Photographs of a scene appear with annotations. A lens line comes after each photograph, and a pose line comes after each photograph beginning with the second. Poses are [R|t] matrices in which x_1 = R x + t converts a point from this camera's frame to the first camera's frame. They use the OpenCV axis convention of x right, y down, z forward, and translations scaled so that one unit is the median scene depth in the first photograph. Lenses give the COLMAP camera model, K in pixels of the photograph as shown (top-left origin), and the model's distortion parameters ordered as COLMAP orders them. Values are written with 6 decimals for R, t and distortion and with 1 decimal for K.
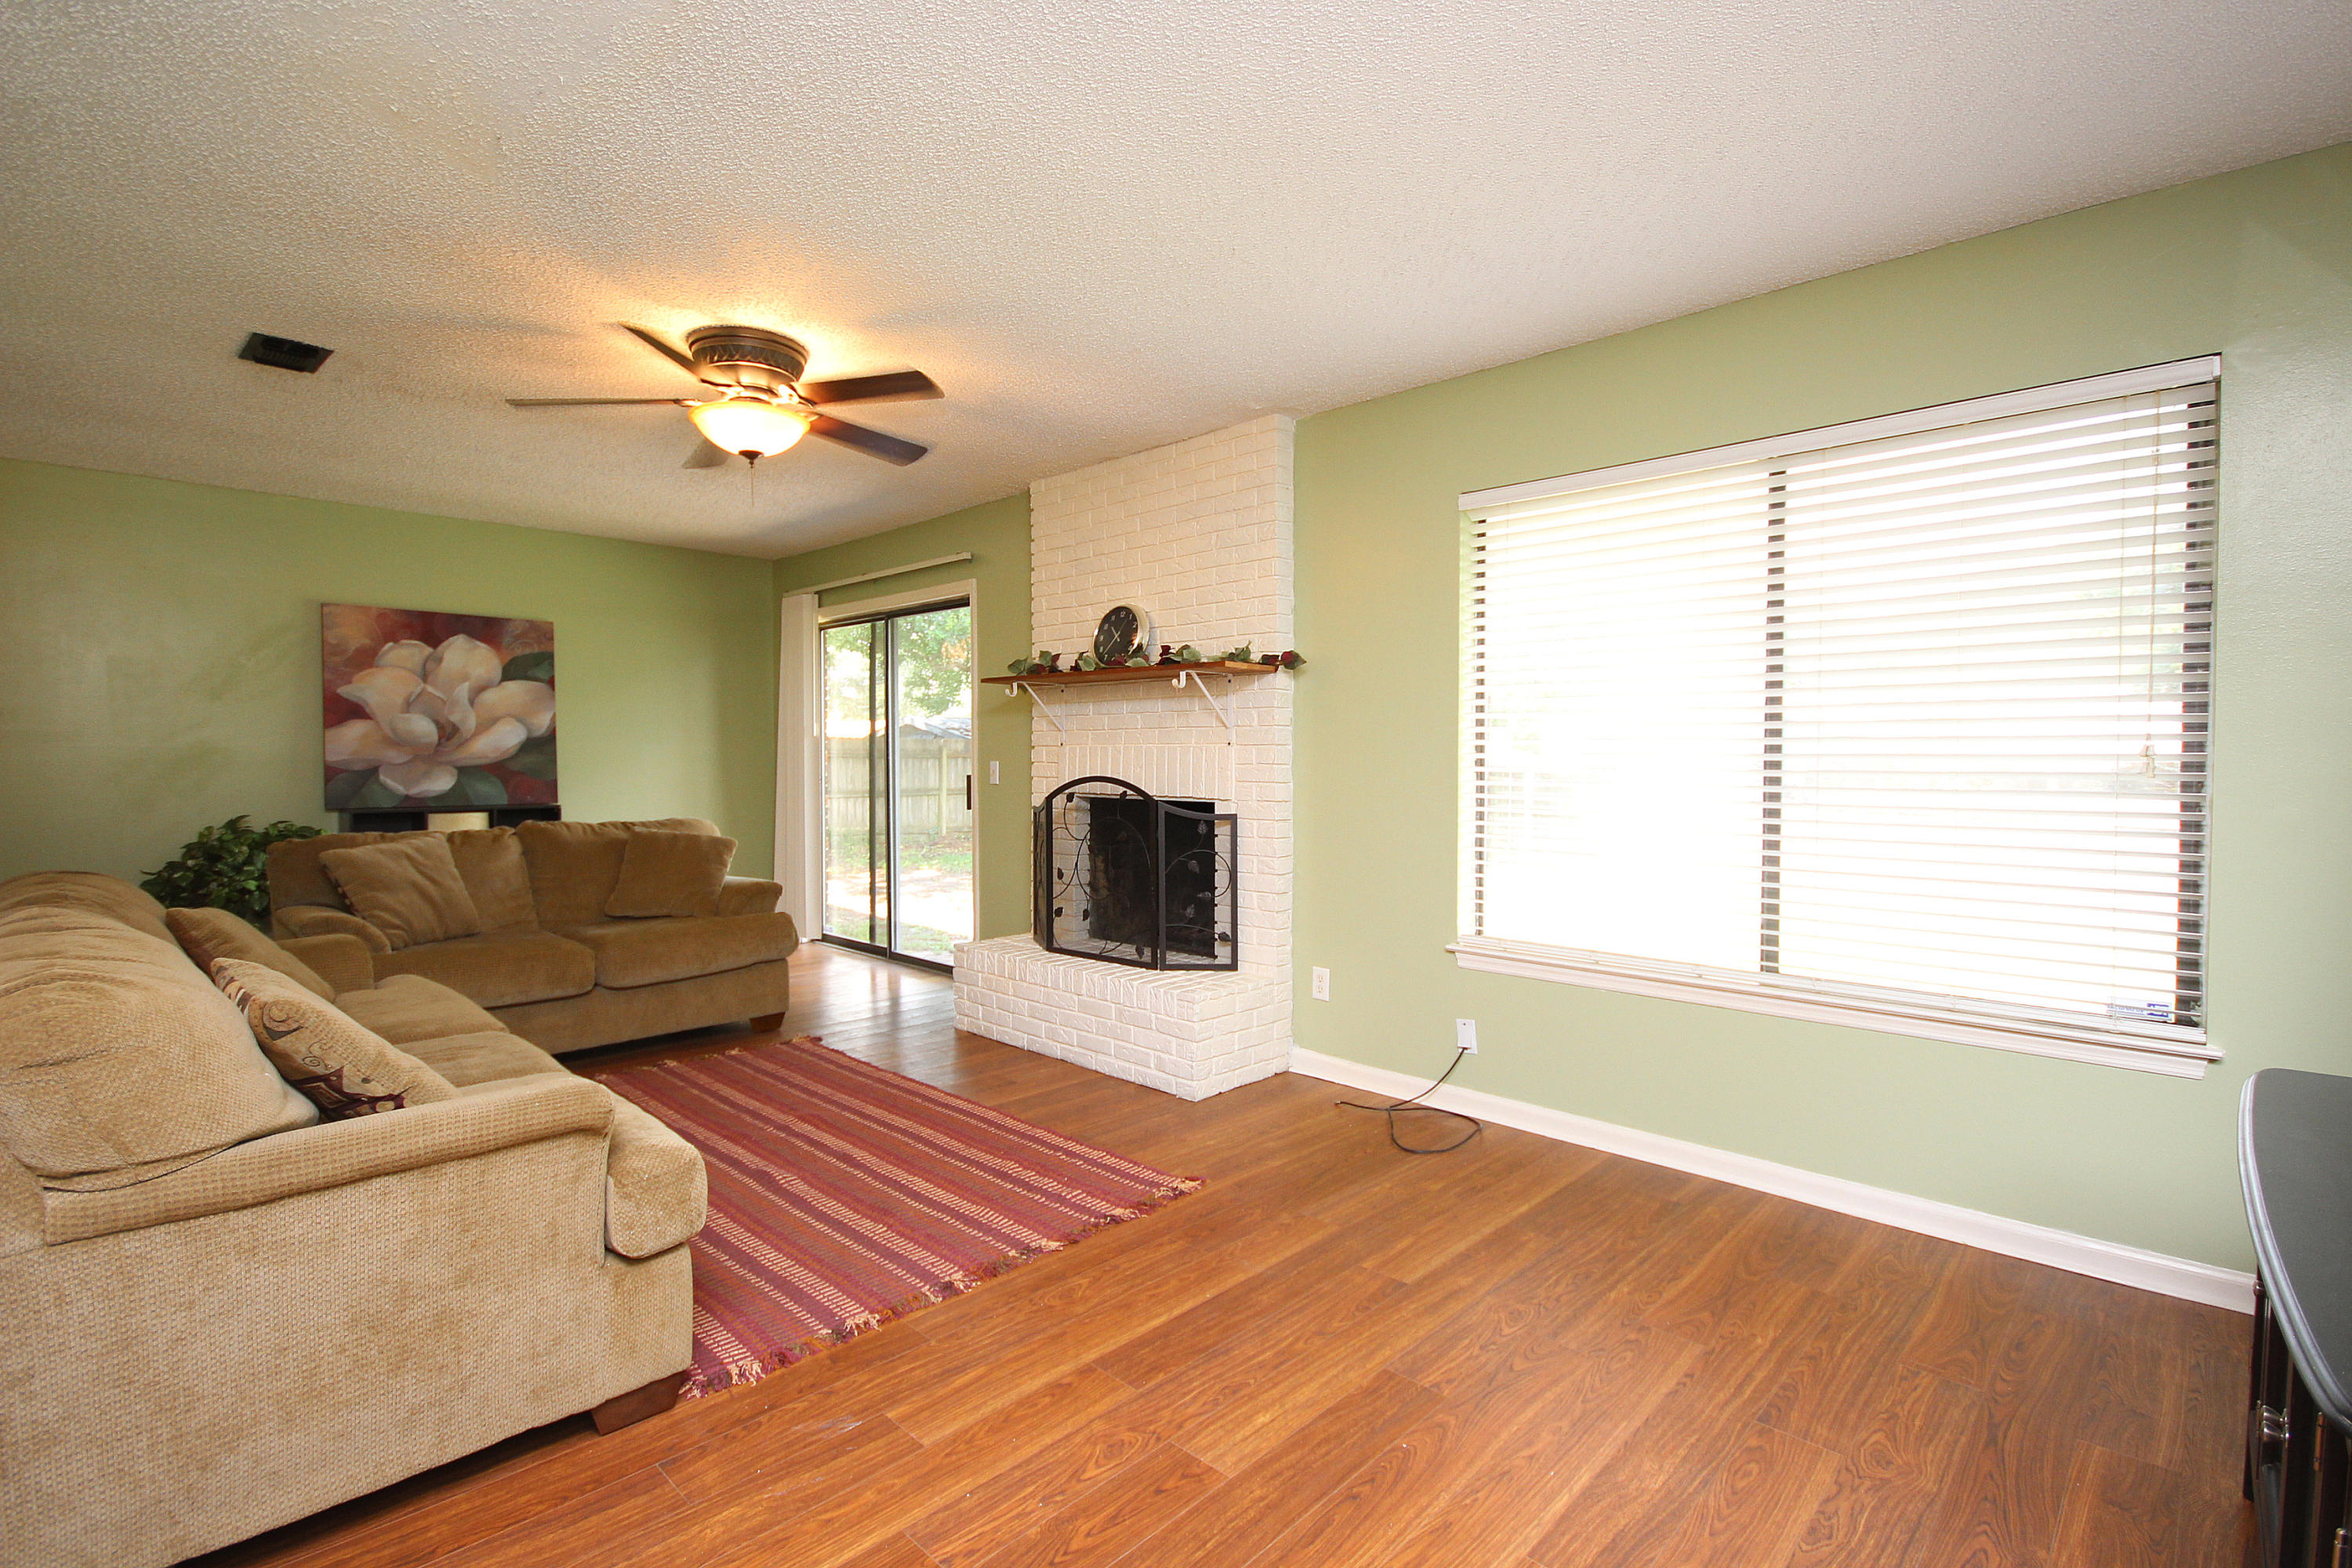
lens RADIAL K [[1080.3, 0, 1183.6], [0, 1080.3, 789.5], [0, 0, 1]] dist [-0.003047, -0.000614]
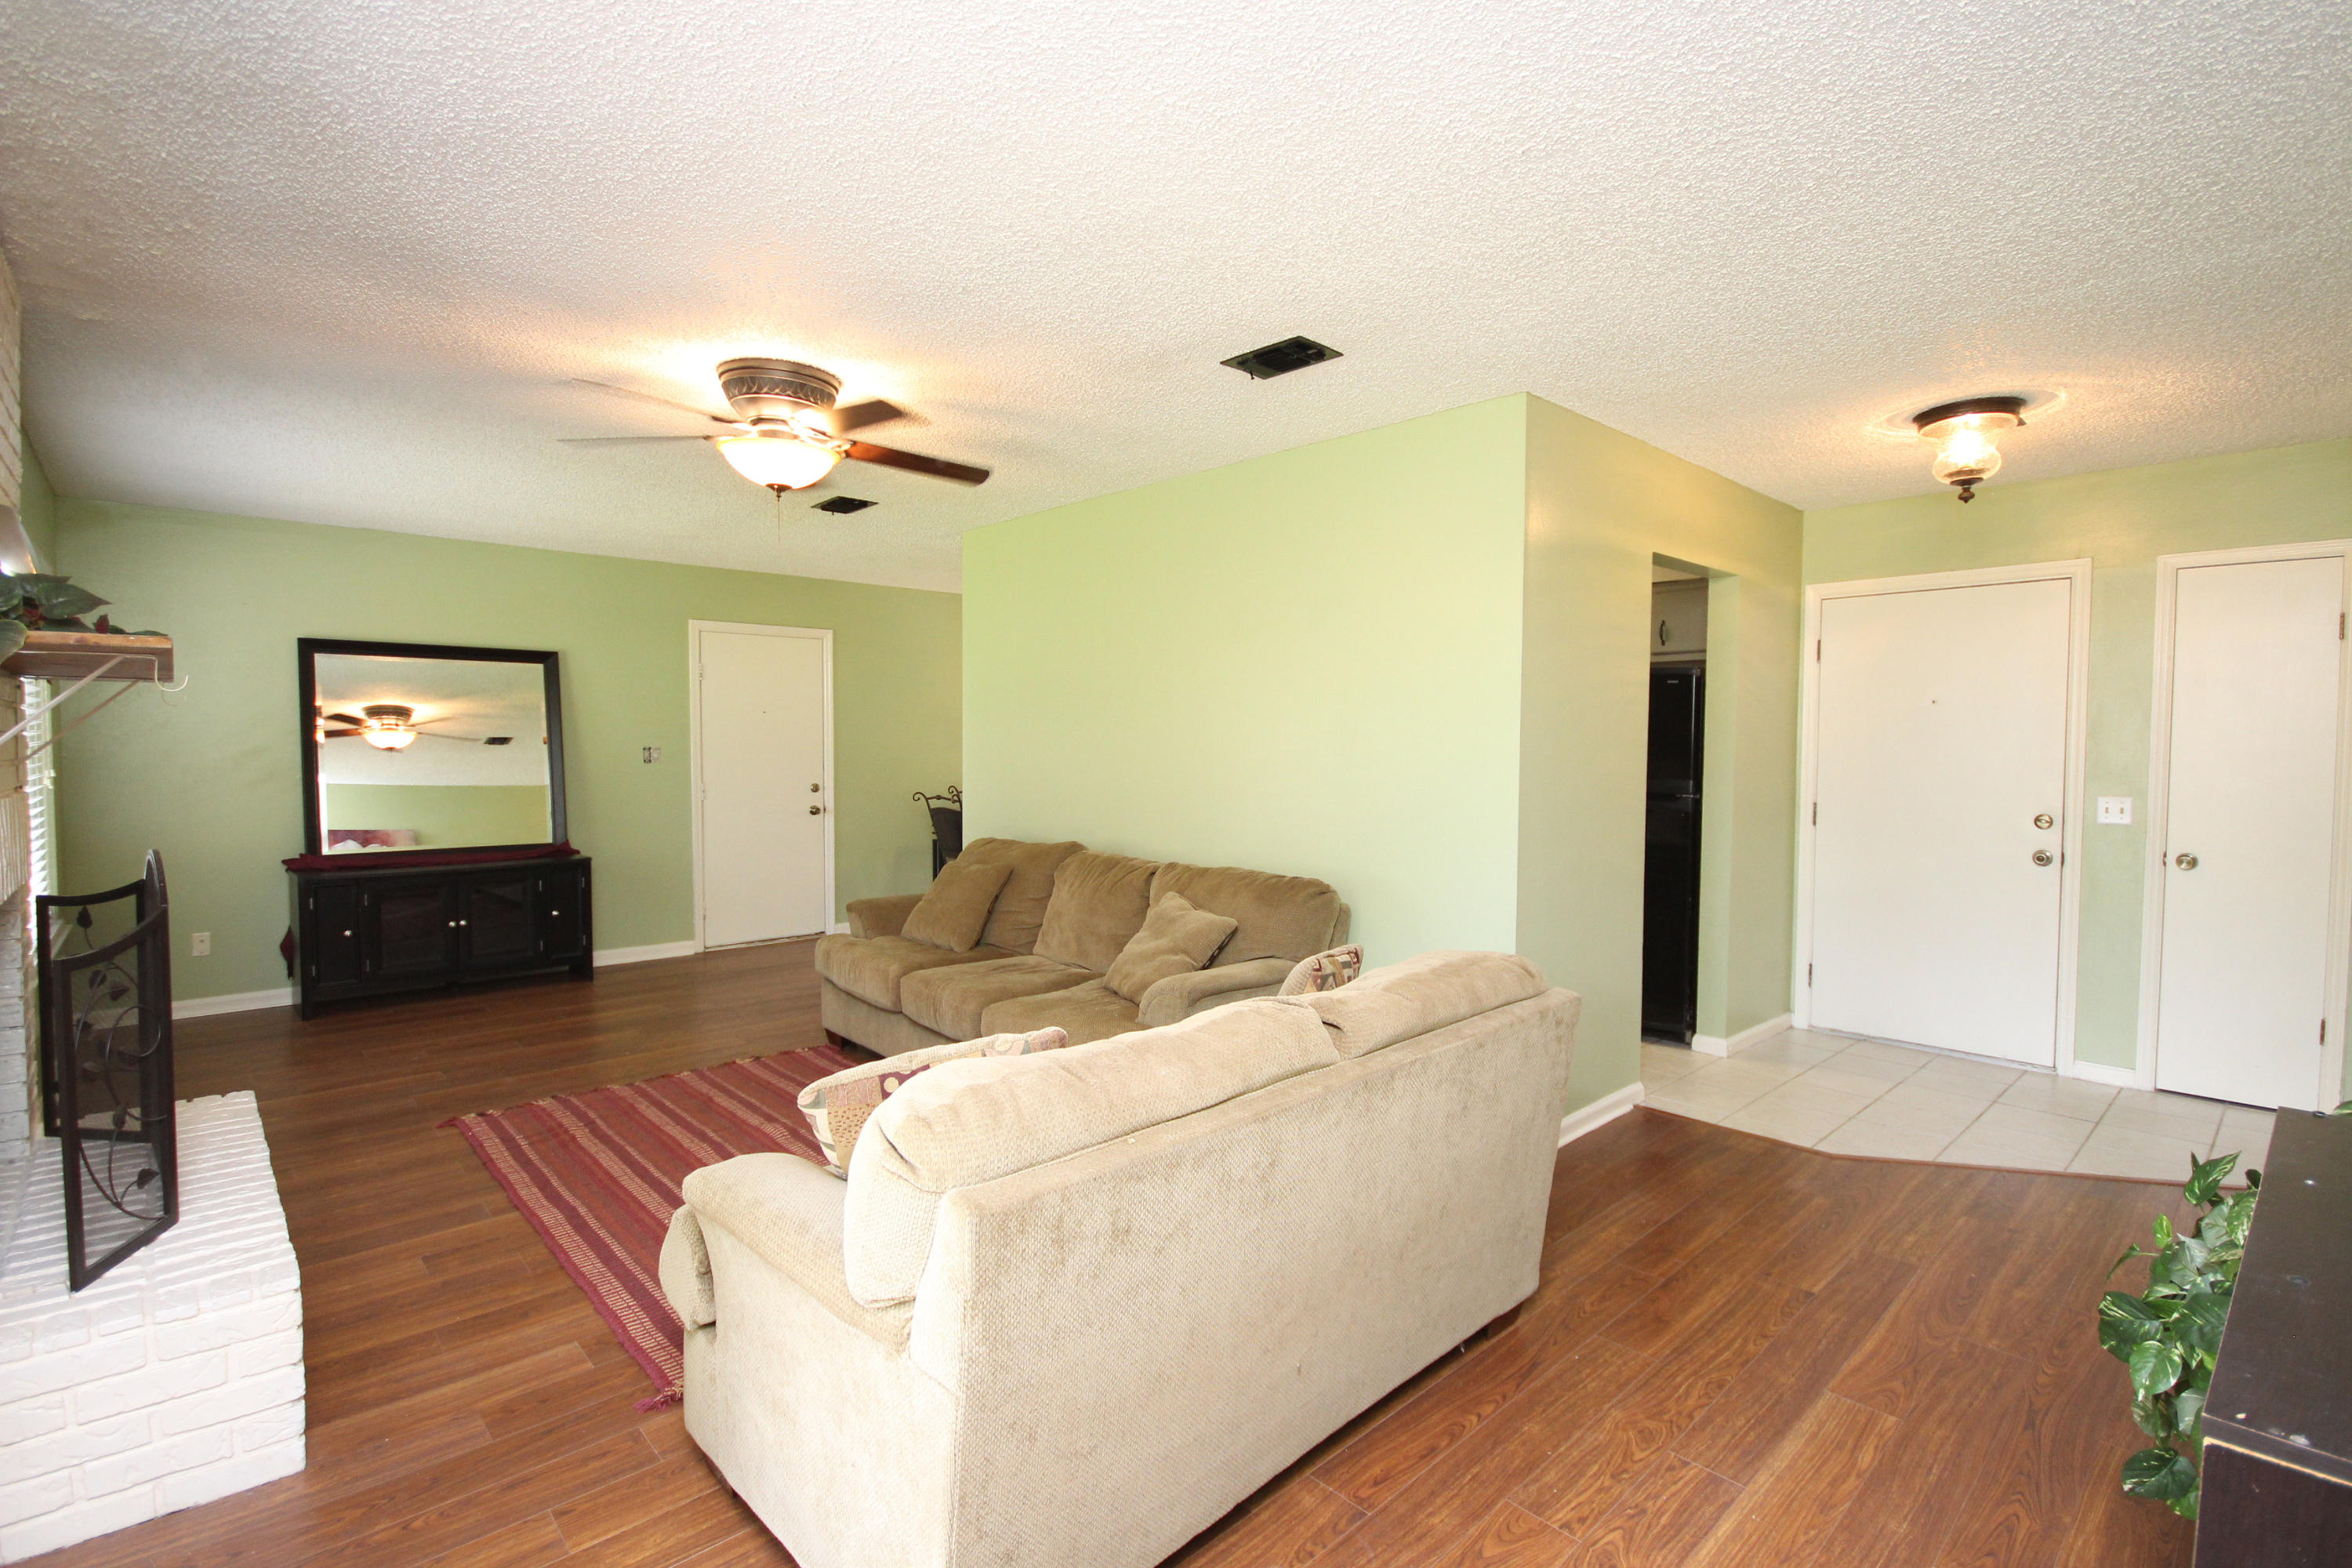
lens RADIAL K [[1080.3, 0, 1183.6], [0, 1080.3, 789.5], [0, 0, 1]] dist [-0.003047, -0.000614]
pose [[-0.998823, -0.002466, 0.048443, -0.657801], [0.001573, 0.996534, 0.083168, -0.090922], [-0.048480, 0.083146, -0.995357, 1.594760]]
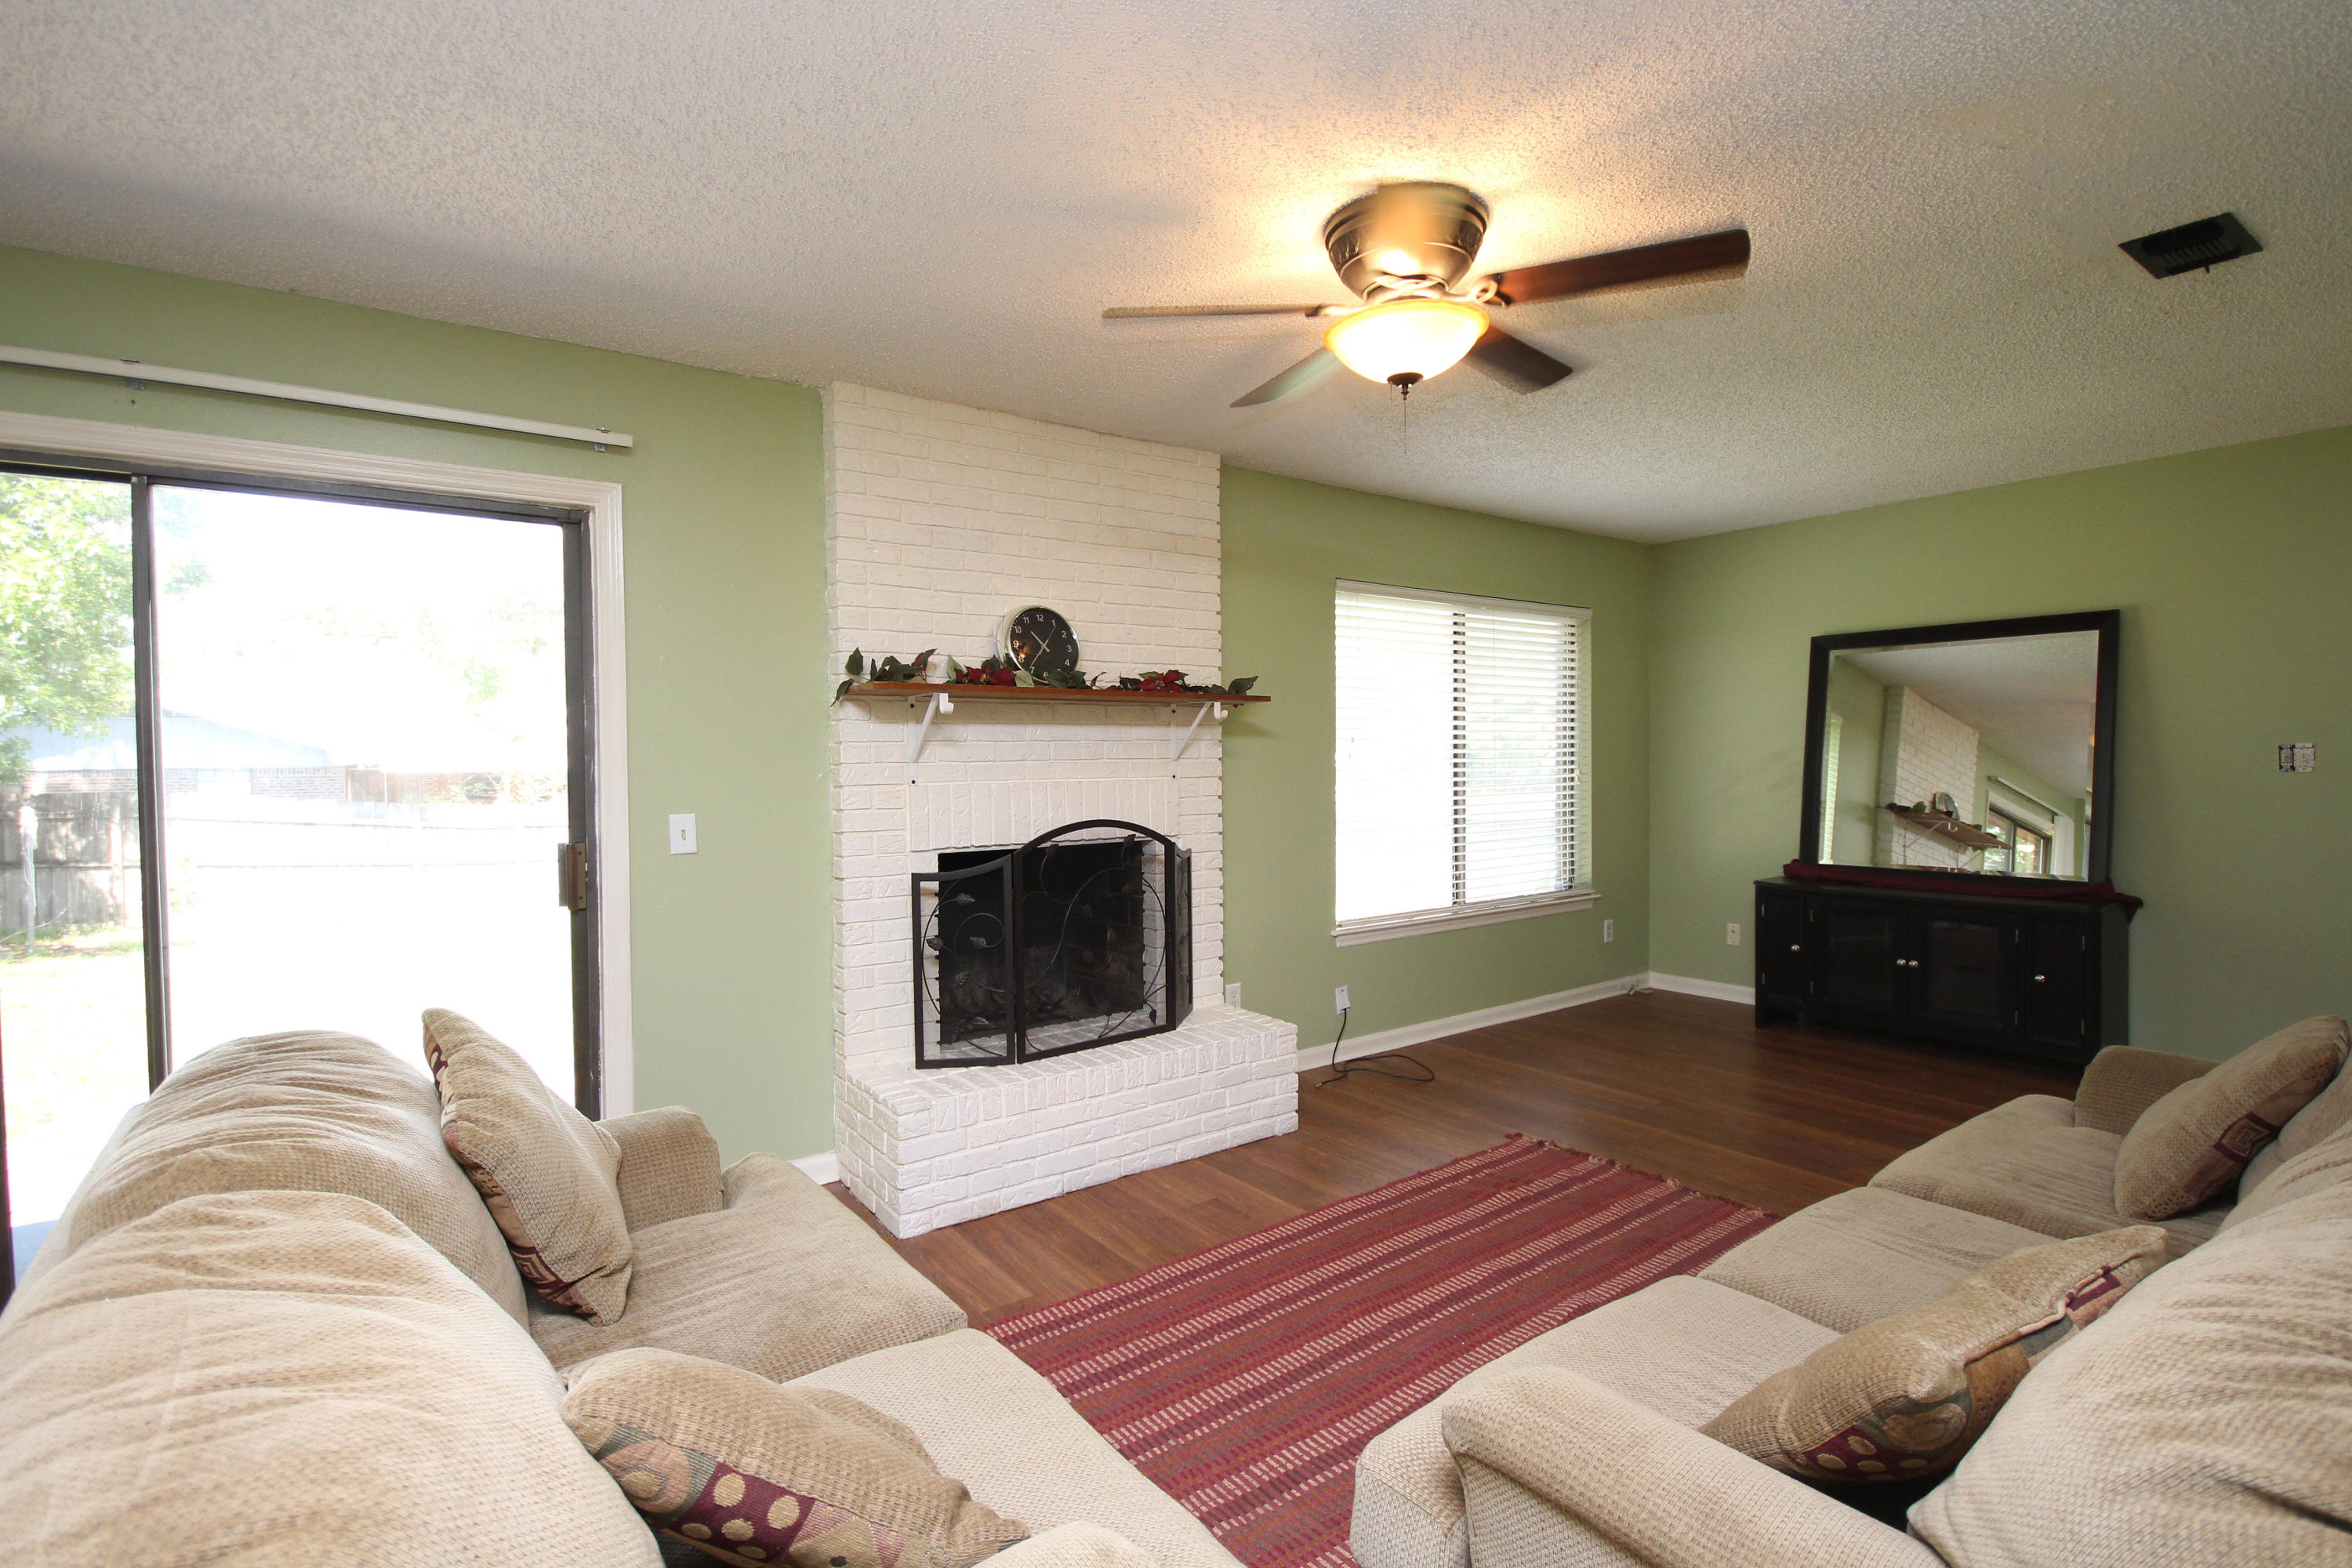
lens RADIAL K [[1057.2, 0, 1184.9], [0, 1057.2, 796.3], [0, 0, 1]] dist [-0.001539, -0.000224]
pose [[0.185822, -0.030592, 0.982107, -0.887179], [0.050151, 0.998508, 0.021614, -0.045042], [-0.981303, 0.045237, 0.187079, 0.827324]]
